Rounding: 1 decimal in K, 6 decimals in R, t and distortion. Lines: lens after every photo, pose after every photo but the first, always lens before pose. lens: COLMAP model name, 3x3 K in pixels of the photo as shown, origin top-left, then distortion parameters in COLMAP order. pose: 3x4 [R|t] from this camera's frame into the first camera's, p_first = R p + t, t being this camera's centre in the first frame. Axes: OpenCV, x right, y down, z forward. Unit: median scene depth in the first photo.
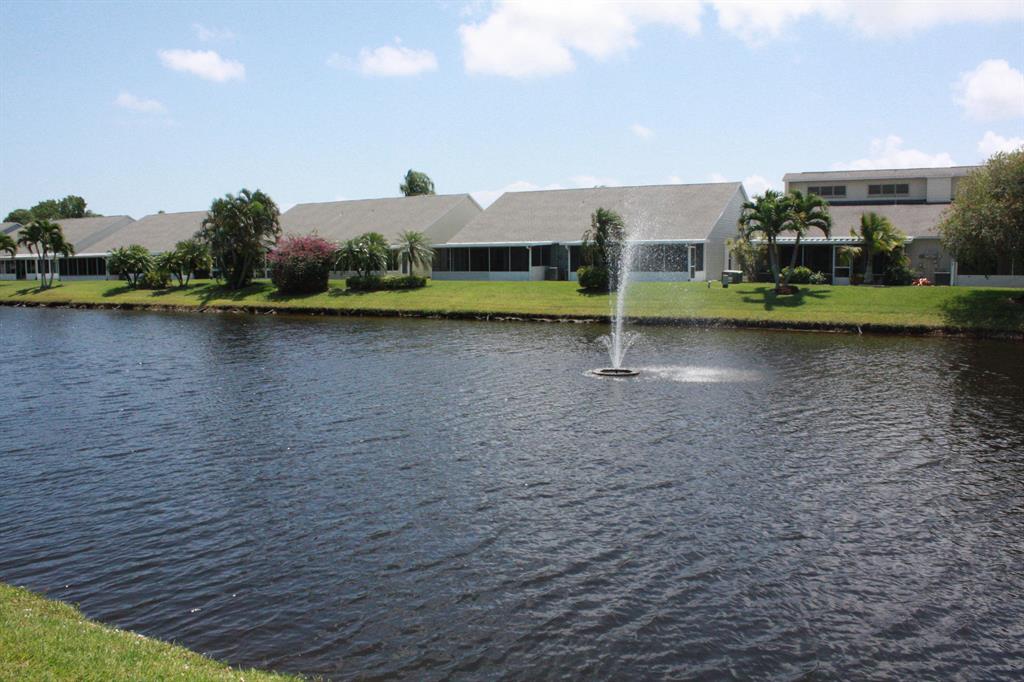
lens RADIAL K [[847.4, 0, 512.2], [0, 847.4, 347.0], [0, 0, 1]] dist [-0.169665, 0.127522]
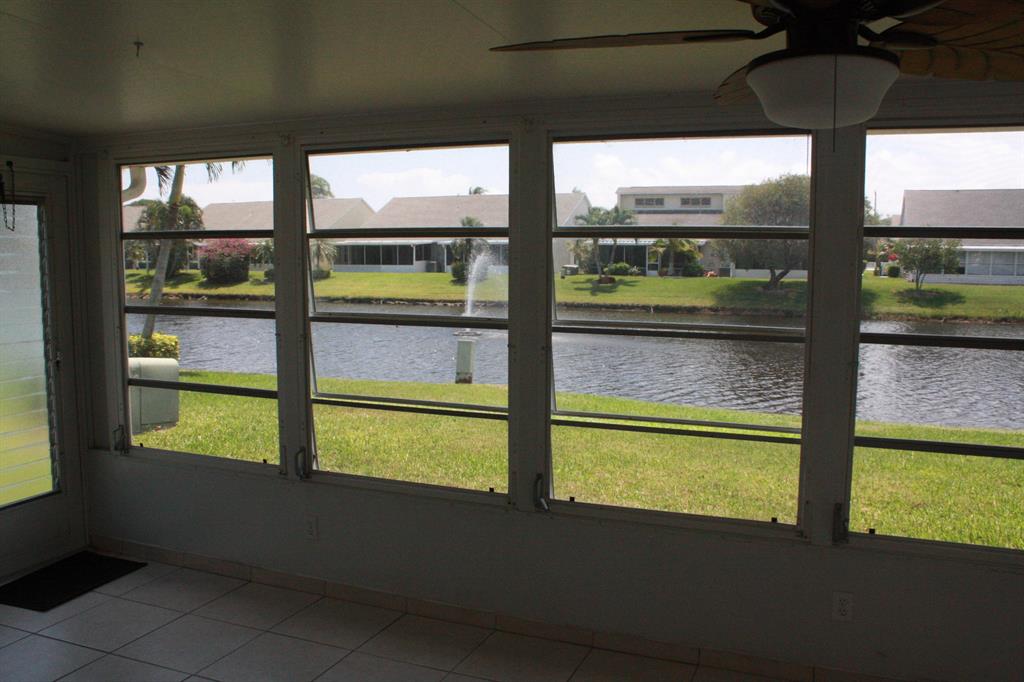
lens RADIAL K [[894.0, 0, 512.0], [0, 894.0, 341.0], [0, 0, 1]] dist [-0.164946, 0.174568]
pose [[0.991938, -0.005974, 0.126581, -0.002966], [0.005364, 0.999972, 0.005160, 0.017729], [-0.126608, -0.004439, 0.991943, -0.346711]]
